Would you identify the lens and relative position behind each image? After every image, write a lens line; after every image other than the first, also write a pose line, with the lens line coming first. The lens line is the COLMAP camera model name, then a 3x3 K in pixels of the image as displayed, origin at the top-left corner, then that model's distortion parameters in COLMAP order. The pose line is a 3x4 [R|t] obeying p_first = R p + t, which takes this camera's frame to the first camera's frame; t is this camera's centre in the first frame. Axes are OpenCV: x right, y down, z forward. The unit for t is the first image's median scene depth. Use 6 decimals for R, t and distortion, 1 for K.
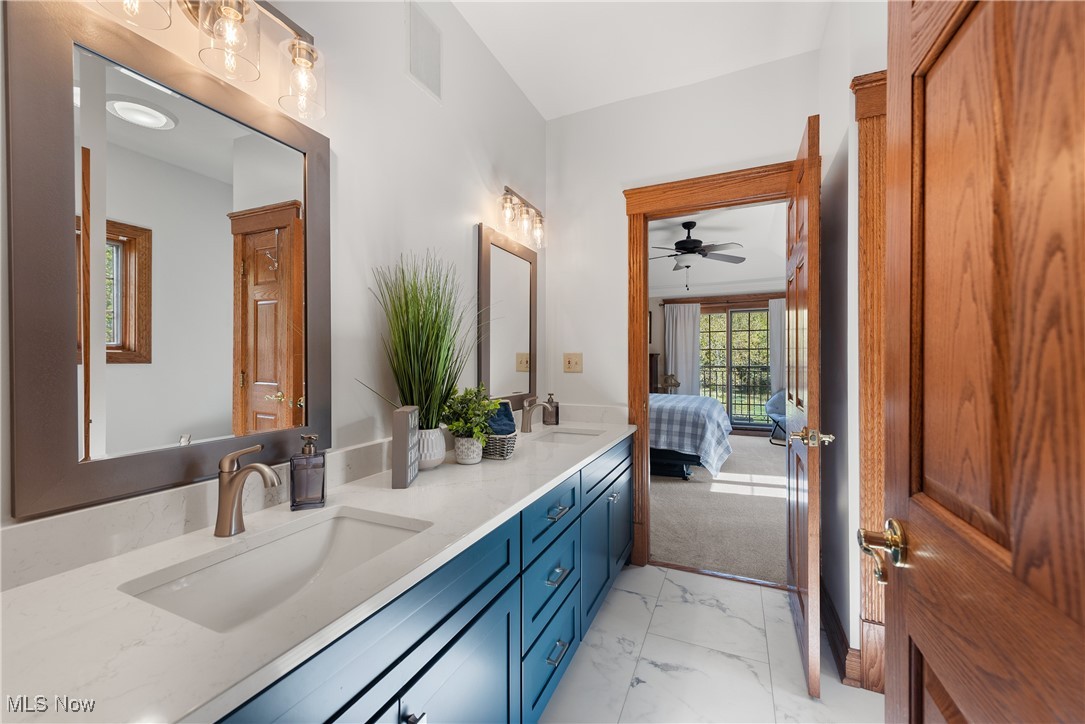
lens RADIAL K [[428.9, 0, 542.2], [0, 428.9, 361.1], [0, 0, 1]] dist [0.001917, -0.000724]
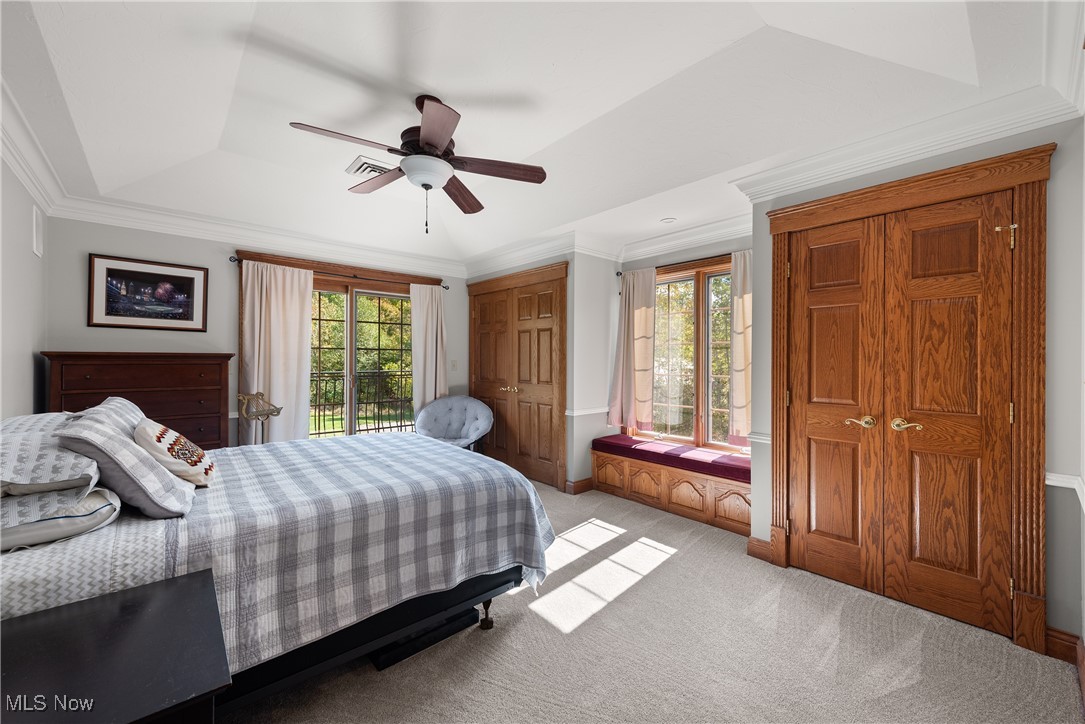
lens RADIAL K [[428.9, 0, 543.5], [0, 428.9, 361.8], [0, 0, 1]] dist [0.001917, -0.000724]
pose [[0.407690, 0.005937, 0.913101, -0.054541], [-0.005146, 0.999978, -0.004205, -0.009204], [-0.913106, -0.002985, 0.407711, 0.563344]]
